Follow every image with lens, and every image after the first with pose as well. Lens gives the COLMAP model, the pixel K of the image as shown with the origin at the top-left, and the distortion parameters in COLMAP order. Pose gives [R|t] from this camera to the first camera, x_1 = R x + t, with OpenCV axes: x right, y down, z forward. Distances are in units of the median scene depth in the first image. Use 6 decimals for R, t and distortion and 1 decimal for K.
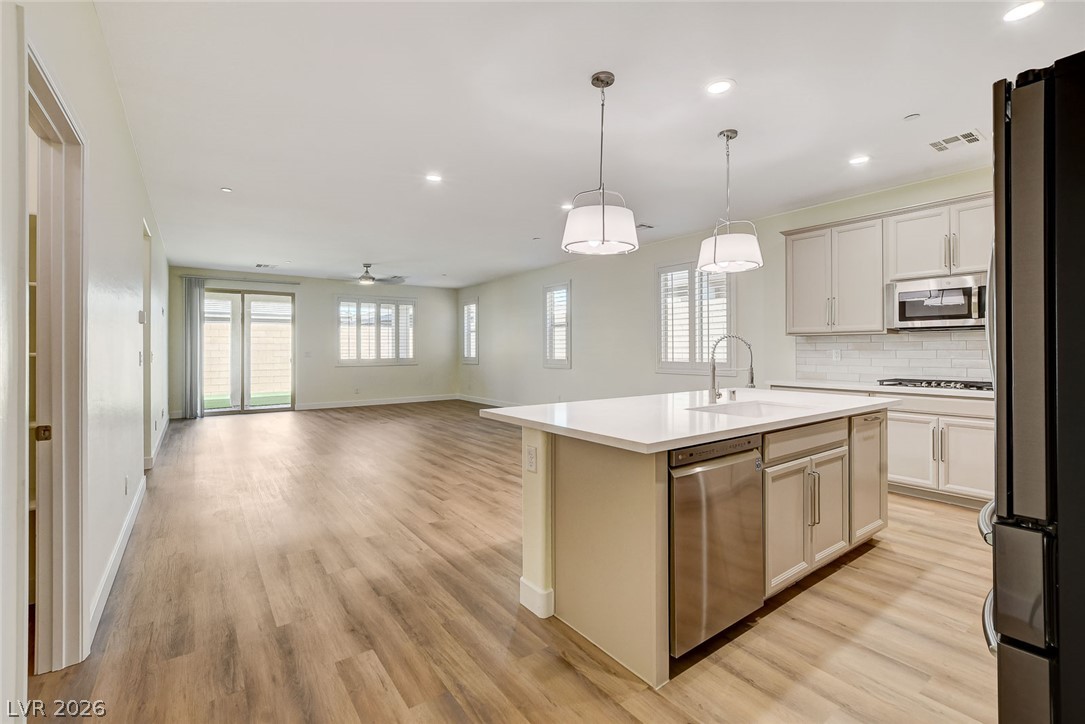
lens RADIAL K [[479.8, 0, 538.1], [0, 479.8, 349.4], [0, 0, 1]] dist [-0.009990, 0.002237]
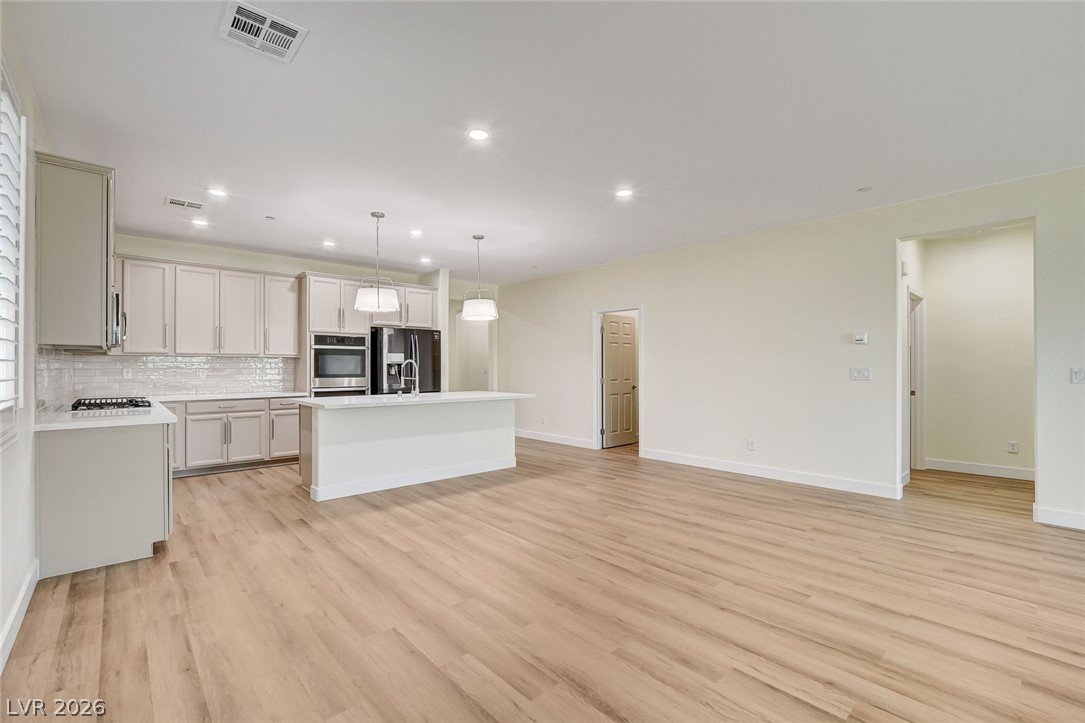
lens RADIAL K [[479.8, 0, 541.4], [0, 479.8, 363.2], [0, 0, 1]] dist [-0.009990, 0.002237]
pose [[-0.993495, 0.003207, -0.113834, 0.036438], [0.004404, 0.999938, -0.010271, 0.001610], [0.113794, -0.010705, -0.993447, 1.099214]]
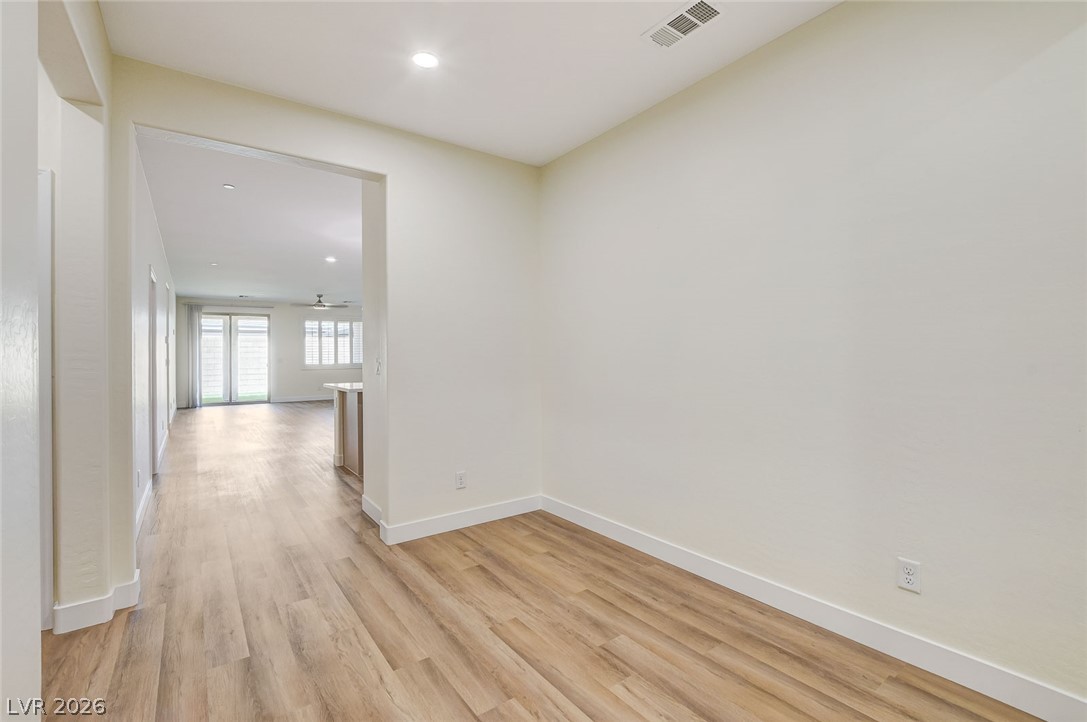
lens RADIAL K [[480.7, 0, 534.0], [0, 480.7, 354.4], [0, 0, 1]] dist [-0.009990, 0.002237]
pose [[0.999996, -0.002763, -0.000126, 0.291491], [0.002764, 0.999993, 0.002516, -0.009720], [0.000120, -0.002516, 0.999997, -0.428571]]
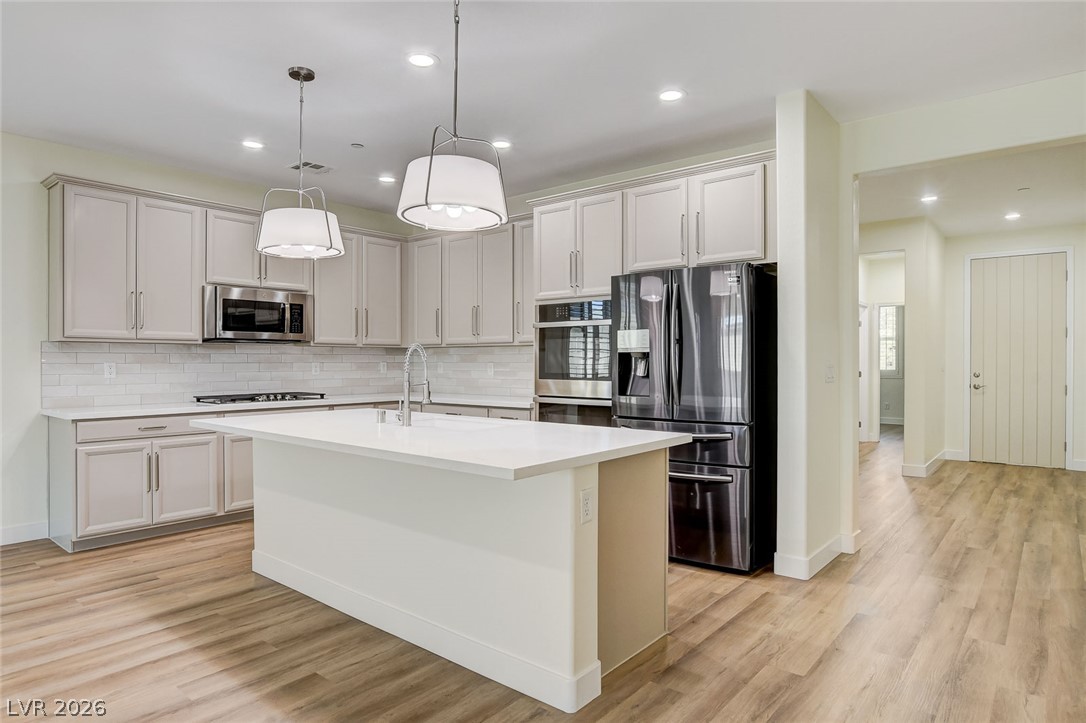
lens RADIAL K [[634.7, 0, 539.1], [0, 634.7, 363.0], [0, 0, 1]] dist [-0.022923, 0.003841]
pose [[-0.246599, -0.000056, 0.969118, -0.291307], [0.000234, 1.000000, 0.000118, 0.000811], [-0.969118, 0.000256, -0.246599, 0.396314]]
